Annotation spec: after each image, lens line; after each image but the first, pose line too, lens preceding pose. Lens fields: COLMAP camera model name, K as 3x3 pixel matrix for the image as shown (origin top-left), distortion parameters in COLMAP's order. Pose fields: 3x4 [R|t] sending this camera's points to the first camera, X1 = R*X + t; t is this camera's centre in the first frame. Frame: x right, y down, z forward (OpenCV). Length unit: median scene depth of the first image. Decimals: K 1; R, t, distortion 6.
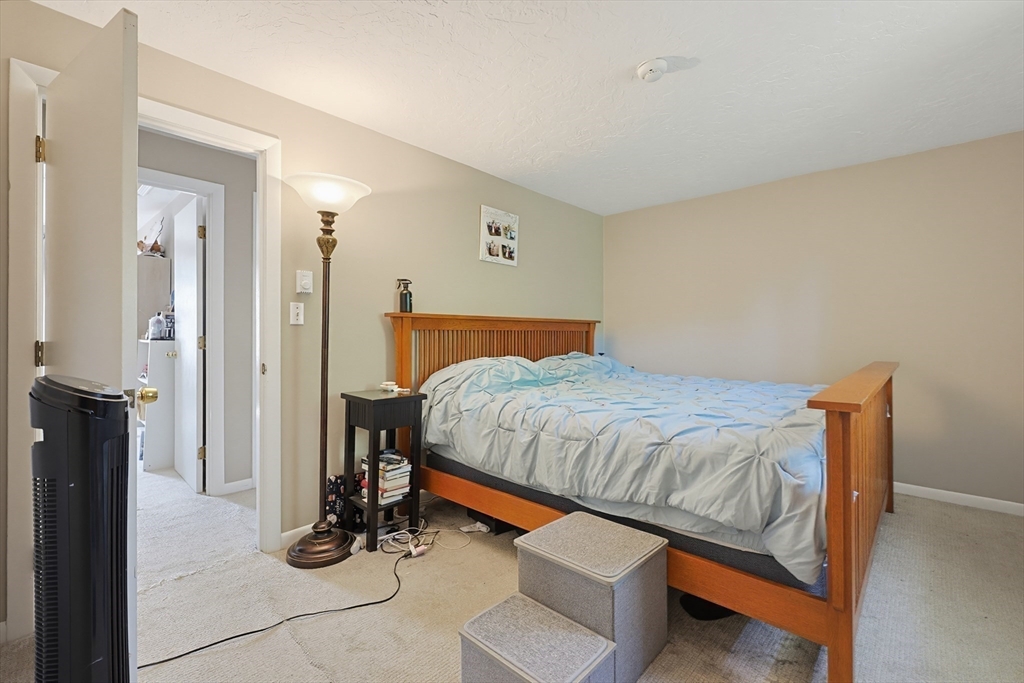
lens RADIAL K [[448.8, 0, 518.1], [0, 448.8, 335.1], [0, 0, 1]] dist [0.000724, 0.000063]
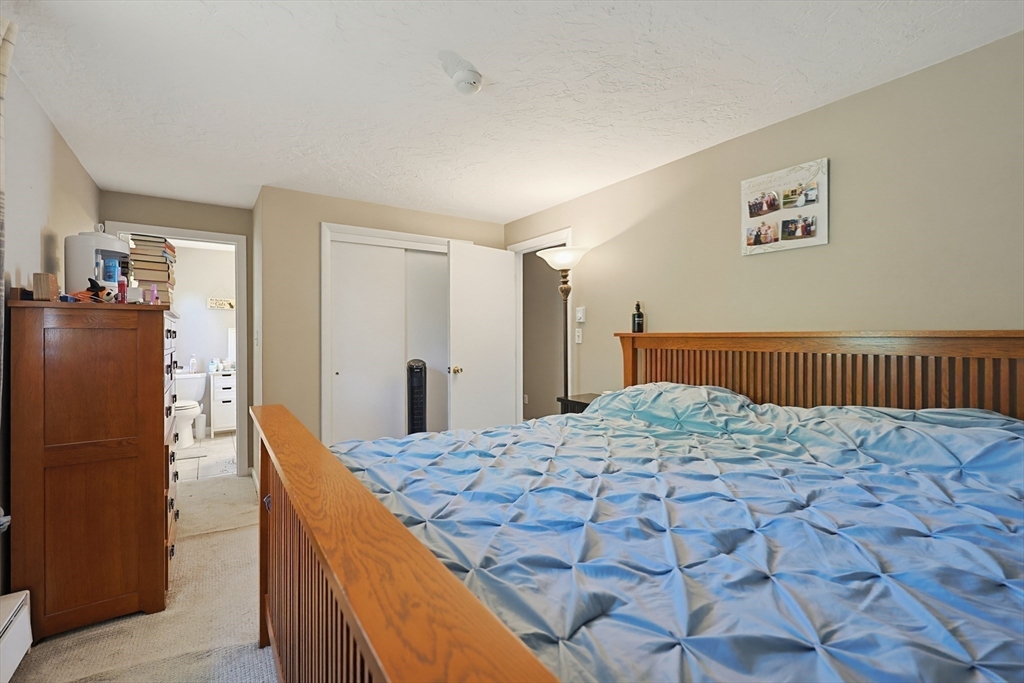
lens RADIAL K [[448.8, 0, 518.1], [0, 448.8, 335.1], [0, 0, 1]] dist [0.000724, 0.000063]
pose [[-0.241080, 0.003205, -0.970500, 0.752857], [0.003125, 0.999992, 0.002526, -0.041453], [0.970500, -0.002424, -0.241088, 0.847223]]
